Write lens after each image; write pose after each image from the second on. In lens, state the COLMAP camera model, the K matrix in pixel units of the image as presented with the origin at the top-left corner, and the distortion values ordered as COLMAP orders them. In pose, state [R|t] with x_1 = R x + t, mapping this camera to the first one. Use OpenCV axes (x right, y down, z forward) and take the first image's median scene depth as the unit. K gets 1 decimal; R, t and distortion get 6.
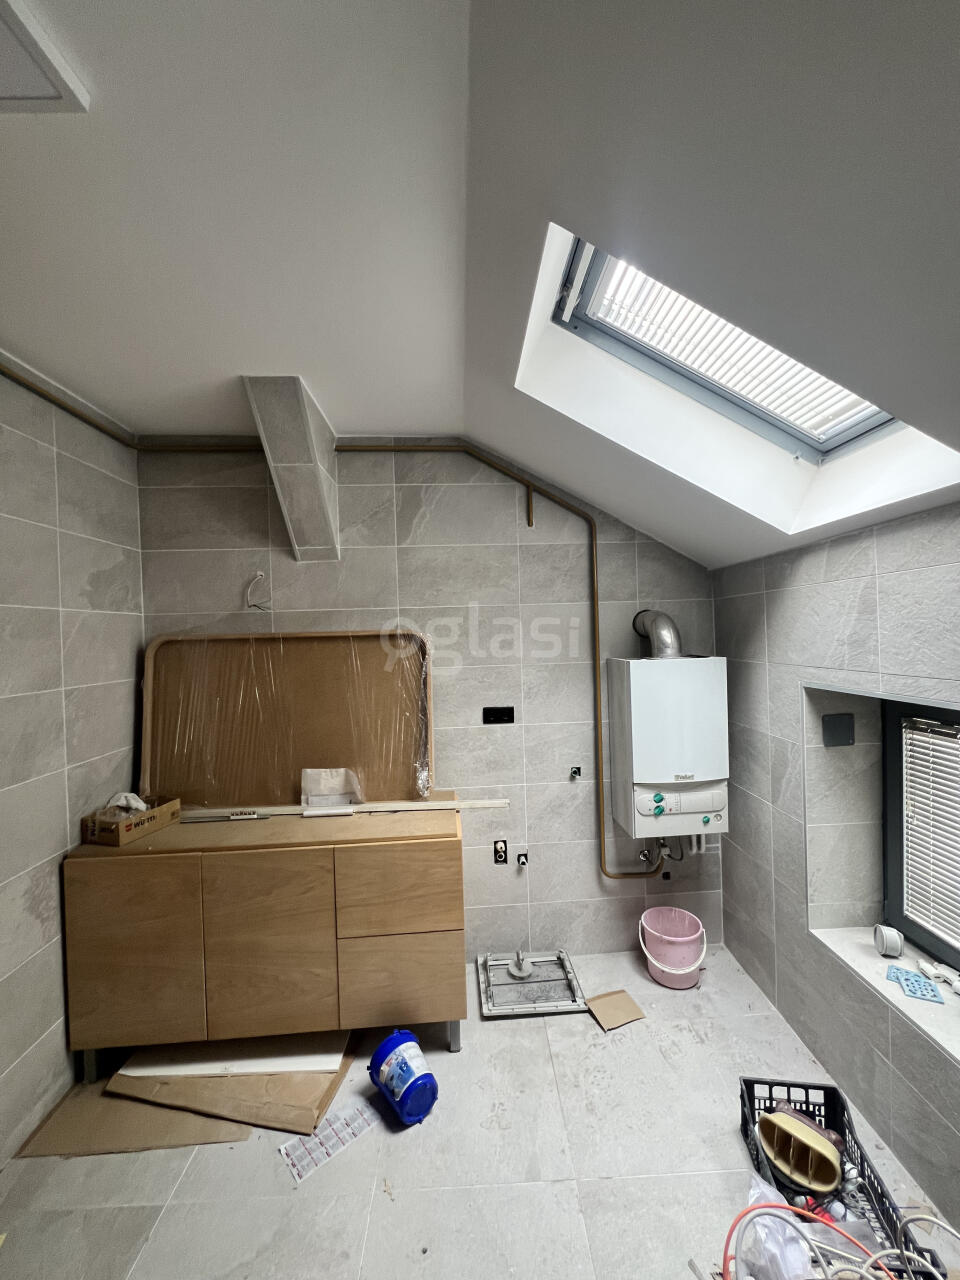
lens RADIAL K [[509.5, 0, 478.9], [0, 509.5, 638.3], [0, 0, 1]] dist [-0.004310, 0.000665]
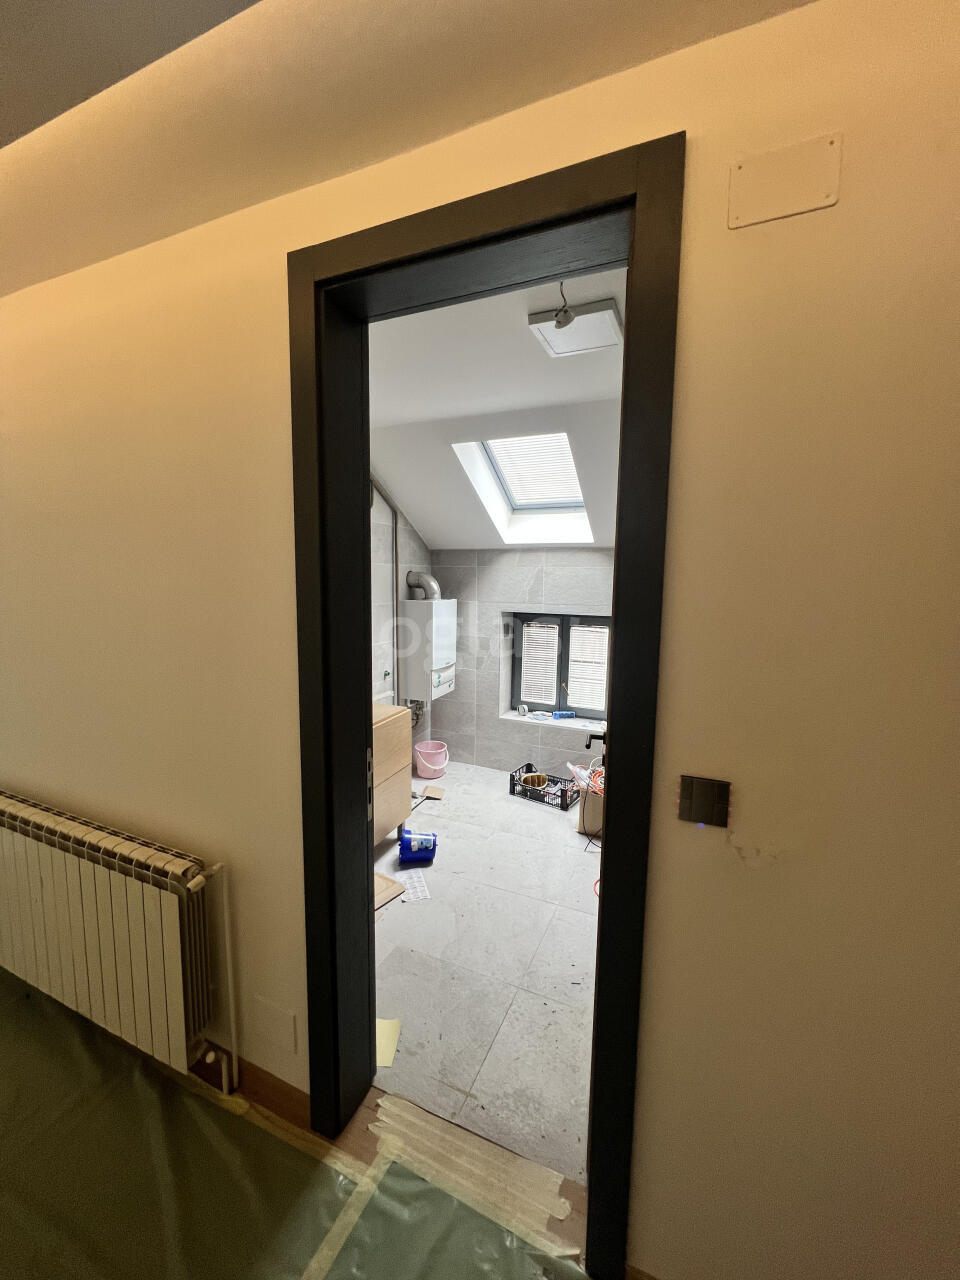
lens RADIAL K [[509.5, 0, 478.5], [0, 509.5, 638.0], [0, 0, 1]] dist [-0.004310, 0.000665]
pose [[0.438062, -0.072153, 0.896044, -1.256300], [-0.019433, 0.995781, 0.089684, 0.010380], [-0.898735, -0.056700, 0.434812, 0.090935]]
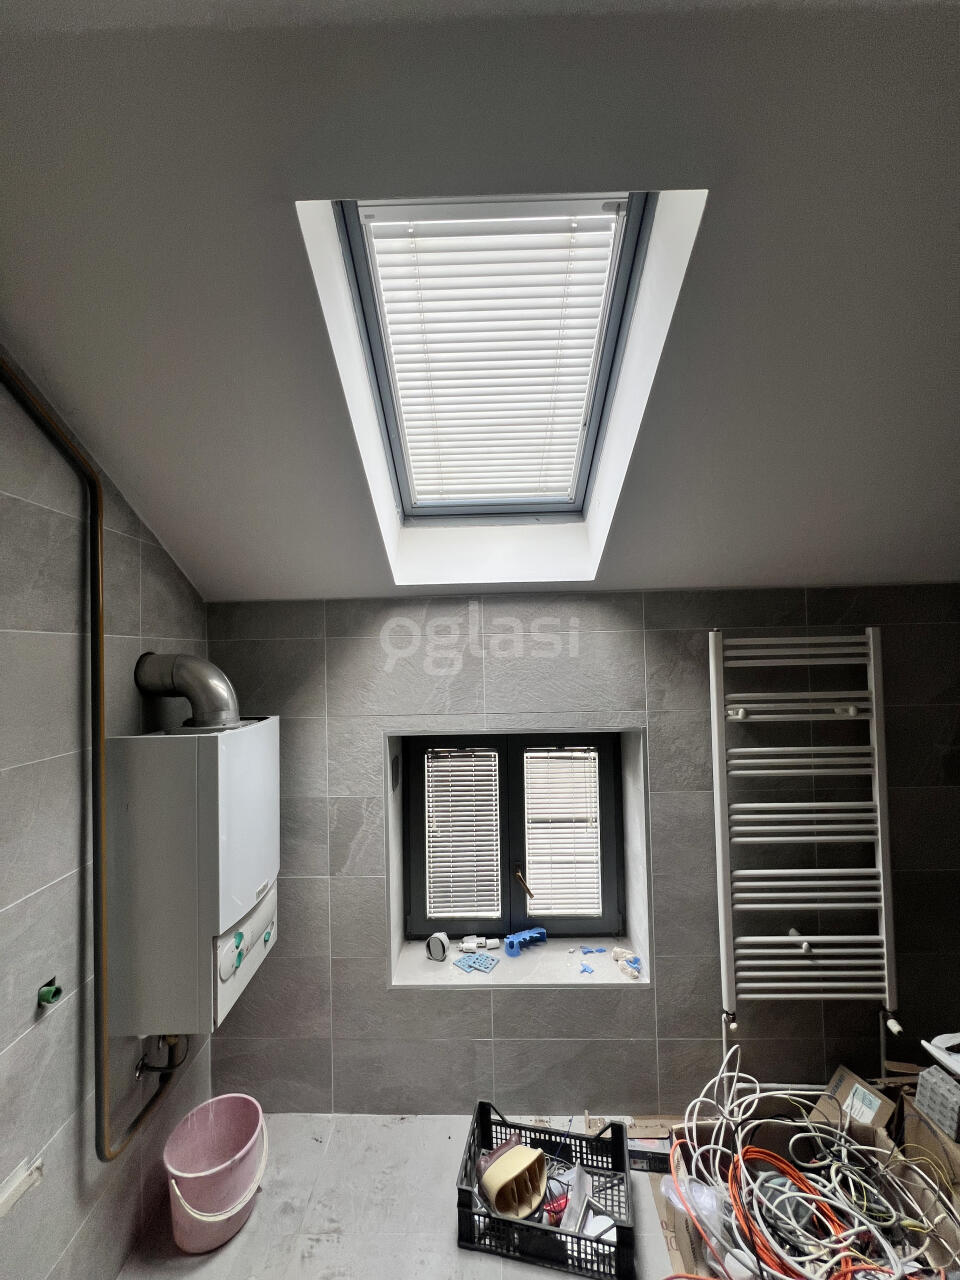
lens RADIAL K [[512.3, 0, 482.7], [0, 512.3, 638.6], [0, 0, 1]] dist [-0.002802, 0.000243]
pose [[0.046380, 0.059793, 0.997133, -0.326527], [0.029008, 0.997705, -0.061176, -0.026256], [-0.998503, 0.031762, 0.044539, 0.667992]]
